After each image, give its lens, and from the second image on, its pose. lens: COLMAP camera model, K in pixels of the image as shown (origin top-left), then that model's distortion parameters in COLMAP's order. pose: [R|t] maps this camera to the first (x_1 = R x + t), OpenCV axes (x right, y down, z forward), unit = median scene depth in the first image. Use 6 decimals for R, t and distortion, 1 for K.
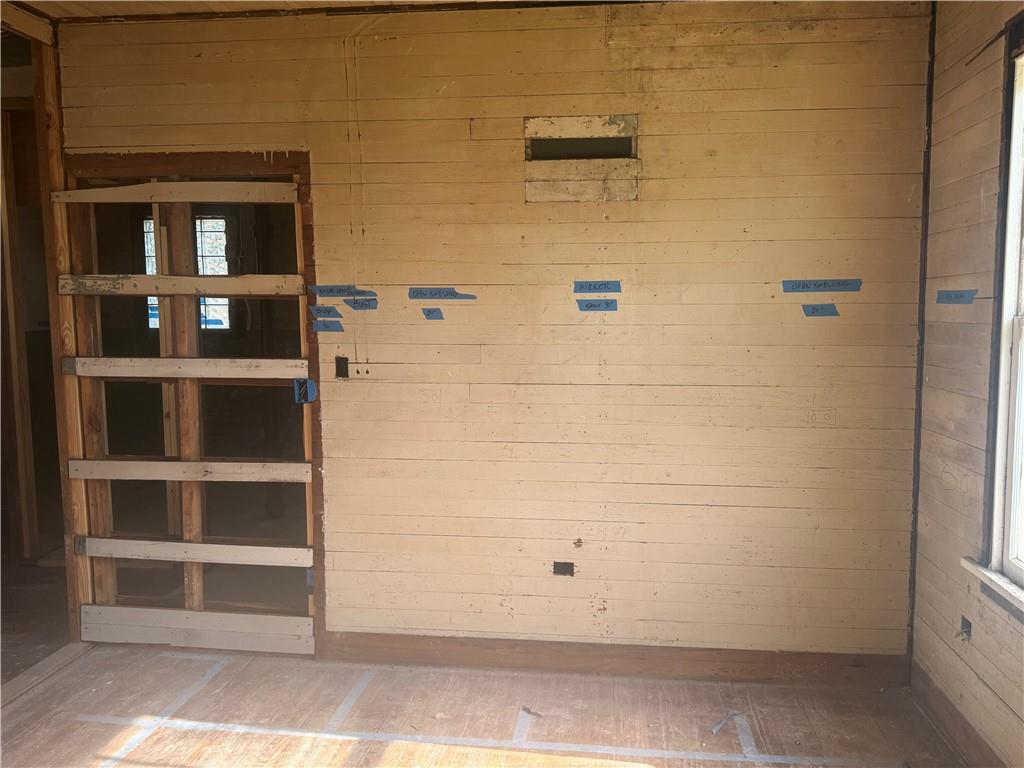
lens RADIAL K [[863.6, 0, 505.7], [0, 863.6, 389.9], [0, 0, 1]] dist [0.097596, -0.148046]
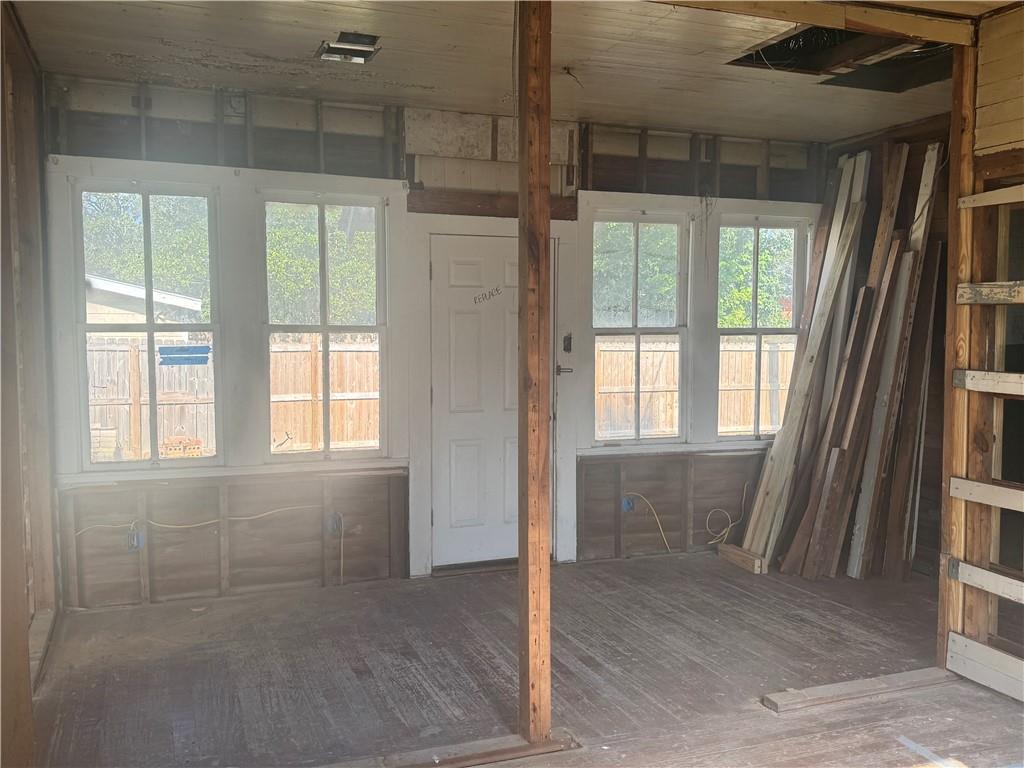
lens RADIAL K [[919.7, 0, 508.1], [0, 919.7, 388.3], [0, 0, 1]] dist [0.006548, -0.008550]
pose [[0.466942, 0.071471, -0.881395, 0.161193], [-0.091130, 0.995311, 0.032430, -0.004939], [0.879580, 0.065179, 0.471266, 0.100356]]
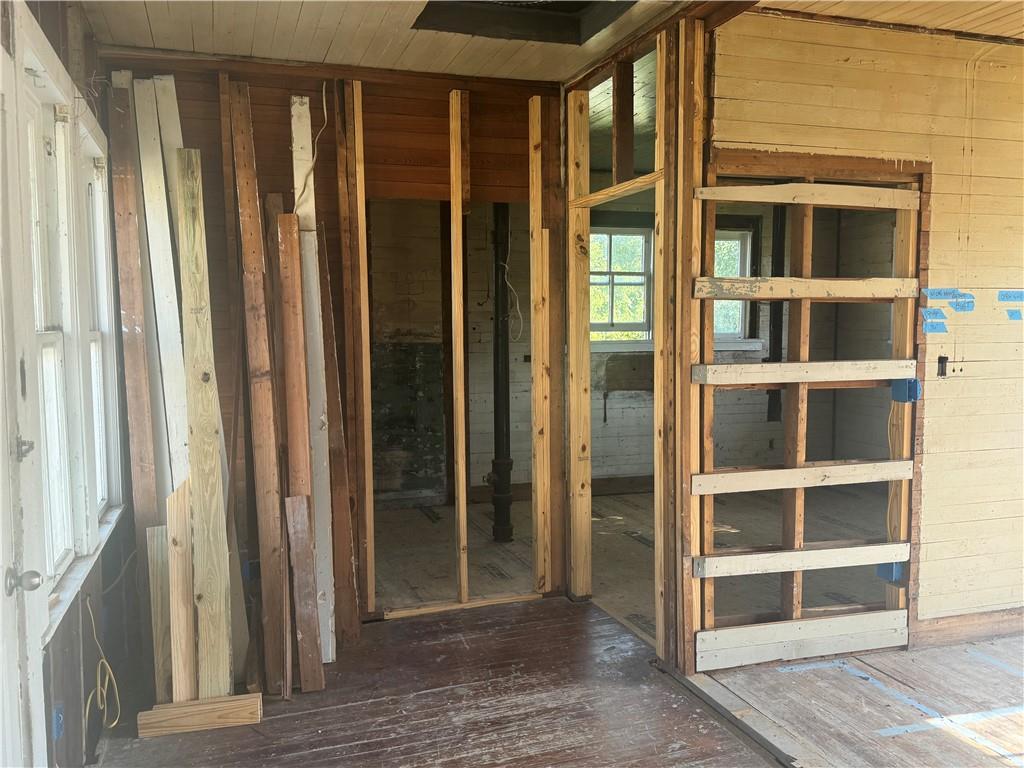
lens RADIAL K [[863.6, 0, 505.7], [0, 863.6, 389.9], [0, 0, 1]] dist [0.097596, -0.148046]
pose [[0.905205, -0.037936, 0.423278, -1.113441], [0.046626, 0.998860, -0.010192, -0.011293], [-0.422409, 0.028962, 0.905943, 0.258606]]
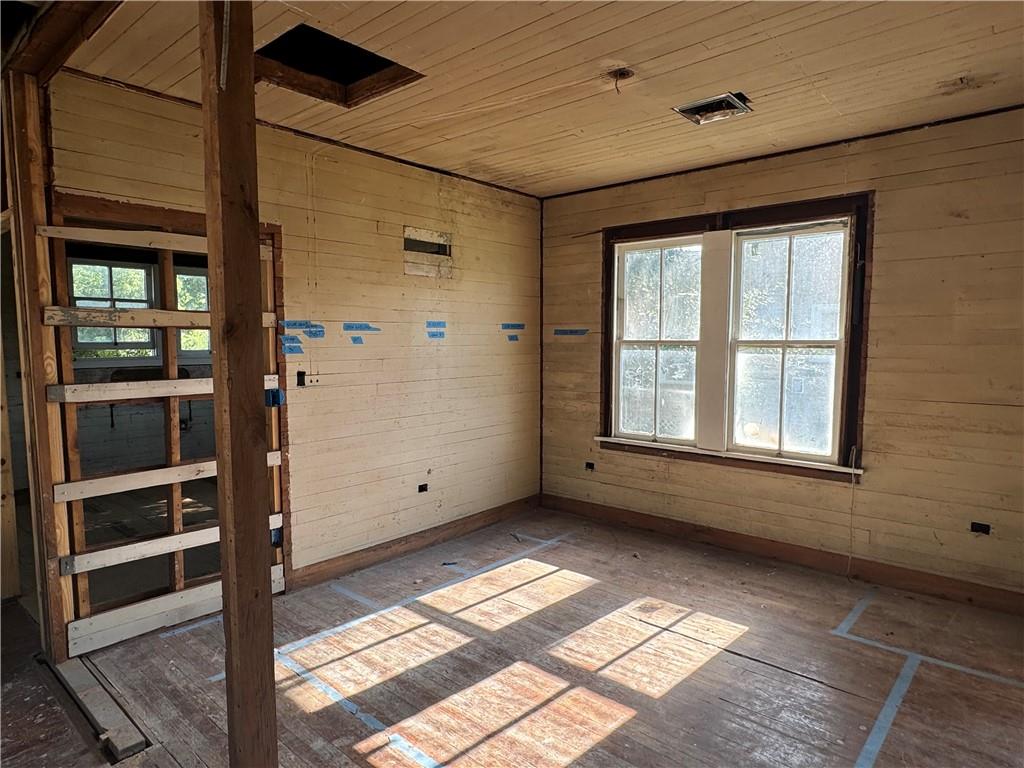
lens RADIAL K [[620.8, 0, 509.1], [0, 620.8, 383.1], [0, 0, 1]] dist [-0.003080, 0.002735]
pose [[0.564778, -0.061799, 0.822926, -0.825371], [0.081227, 0.996513, 0.019088, -0.010671], [-0.821236, 0.056063, 0.567828, 0.146487]]
